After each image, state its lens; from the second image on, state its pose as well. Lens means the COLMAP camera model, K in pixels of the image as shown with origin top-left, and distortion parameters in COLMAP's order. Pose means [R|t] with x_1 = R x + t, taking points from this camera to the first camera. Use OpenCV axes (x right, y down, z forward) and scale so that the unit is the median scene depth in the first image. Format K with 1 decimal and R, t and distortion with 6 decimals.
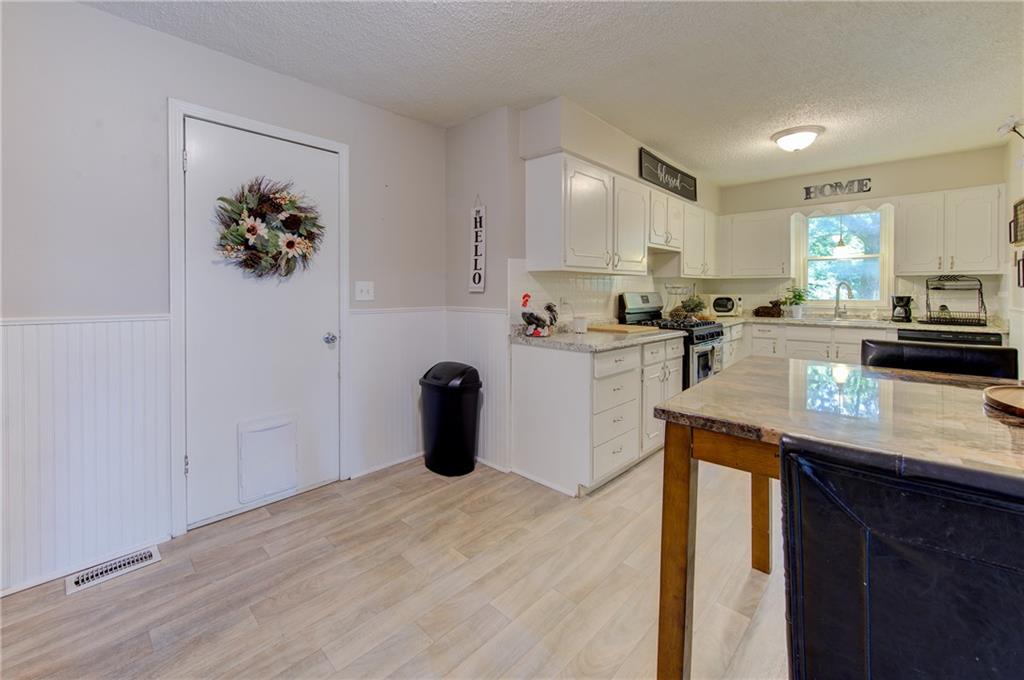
lens RADIAL K [[448.3, 0, 513.1], [0, 448.3, 334.9], [0, 0, 1]] dist [0.020608, -0.000450]
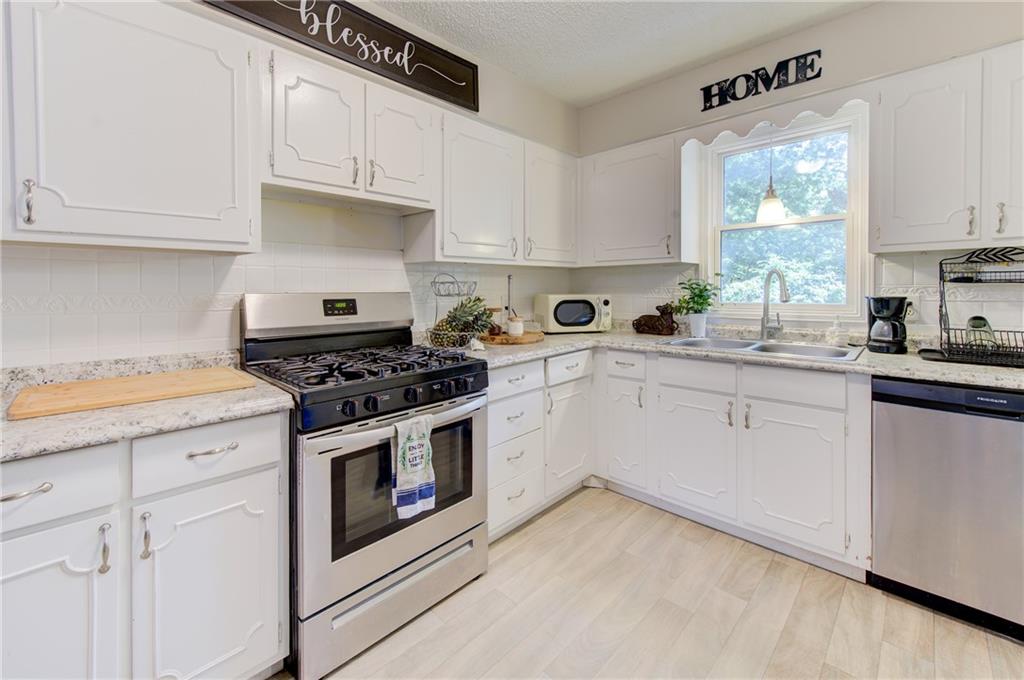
lens RADIAL K [[419.6, 0, 512.0], [0, 419.6, 340.0], [0, 0, 1]] dist [-0.011289, 0.000430]
pose [[0.999072, -0.005423, -0.042734, 0.466342], [0.006161, 0.999834, 0.017149, -0.048143], [0.042634, -0.017396, 0.998939, 0.532052]]
